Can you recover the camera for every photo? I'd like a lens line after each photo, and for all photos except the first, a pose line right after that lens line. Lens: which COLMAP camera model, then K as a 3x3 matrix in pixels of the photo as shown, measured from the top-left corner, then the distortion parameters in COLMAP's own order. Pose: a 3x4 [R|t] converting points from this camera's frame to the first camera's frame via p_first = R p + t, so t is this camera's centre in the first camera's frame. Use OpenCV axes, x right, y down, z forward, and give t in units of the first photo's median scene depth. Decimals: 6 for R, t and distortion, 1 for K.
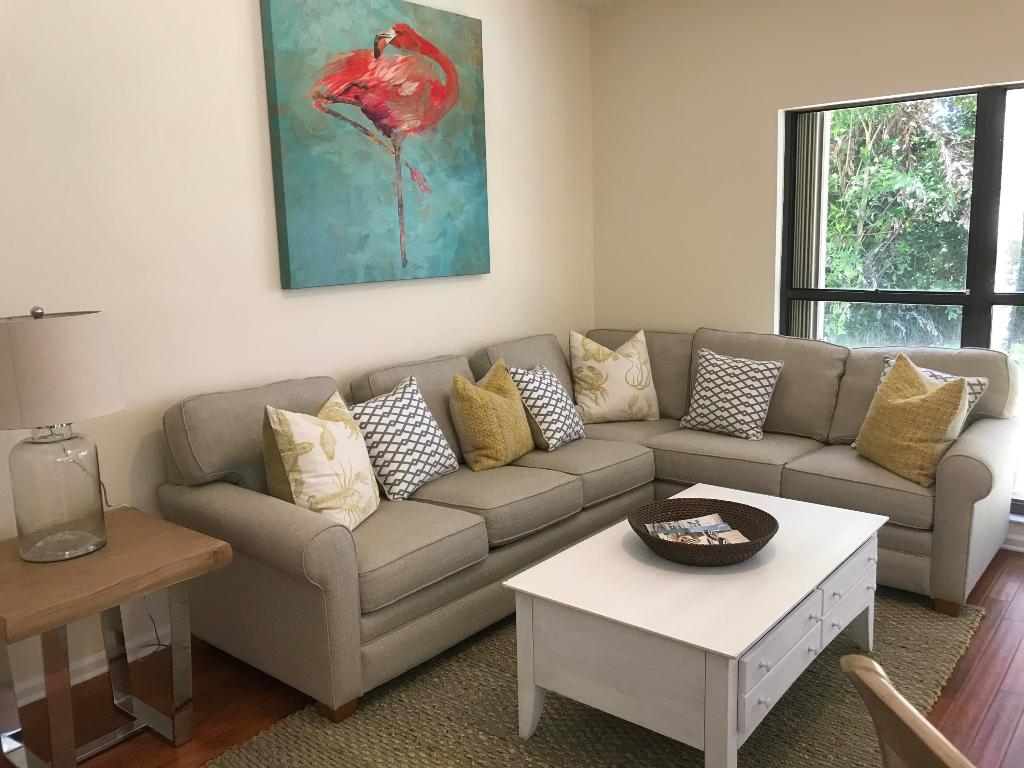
lens RADIAL K [[832.3, 0, 512.1], [0, 832.3, 374.9], [0, 0, 1]] dist [0.043156, -0.072804]
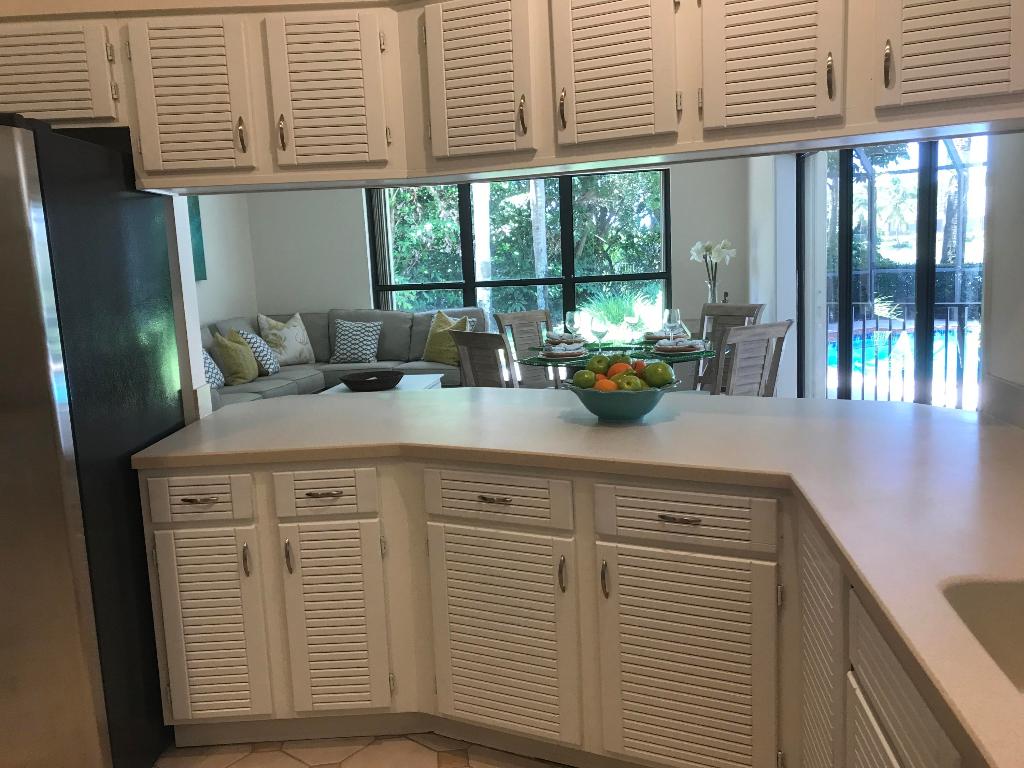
lens RADIAL K [[854.2, 0, 509.0], [0, 854.2, 365.5], [0, 0, 1]] dist [0.004191, -0.008990]
pose [[0.852867, -0.077784, 0.516302, -0.434727], [0.107349, 0.993838, -0.027600, 0.166872], [-0.510974, 0.078964, 0.855962, -0.787995]]
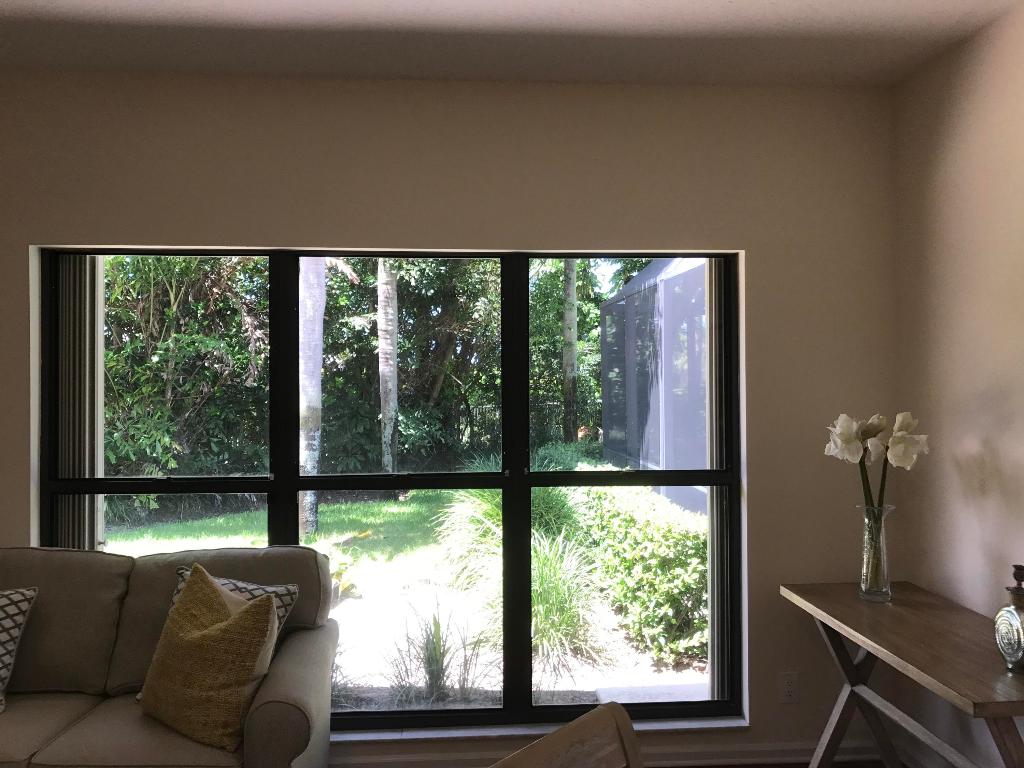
lens RADIAL K [[840.6, 0, 512.0], [0, 840.6, 384.0], [0, 0, 1]] dist [0.005973, 0.011885]
pose [[0.720246, 0.028987, 0.693113, 0.114999], [0.093619, 0.985925, -0.138517, -0.049810], [-0.687373, 0.164655, 0.707395, 0.194173]]
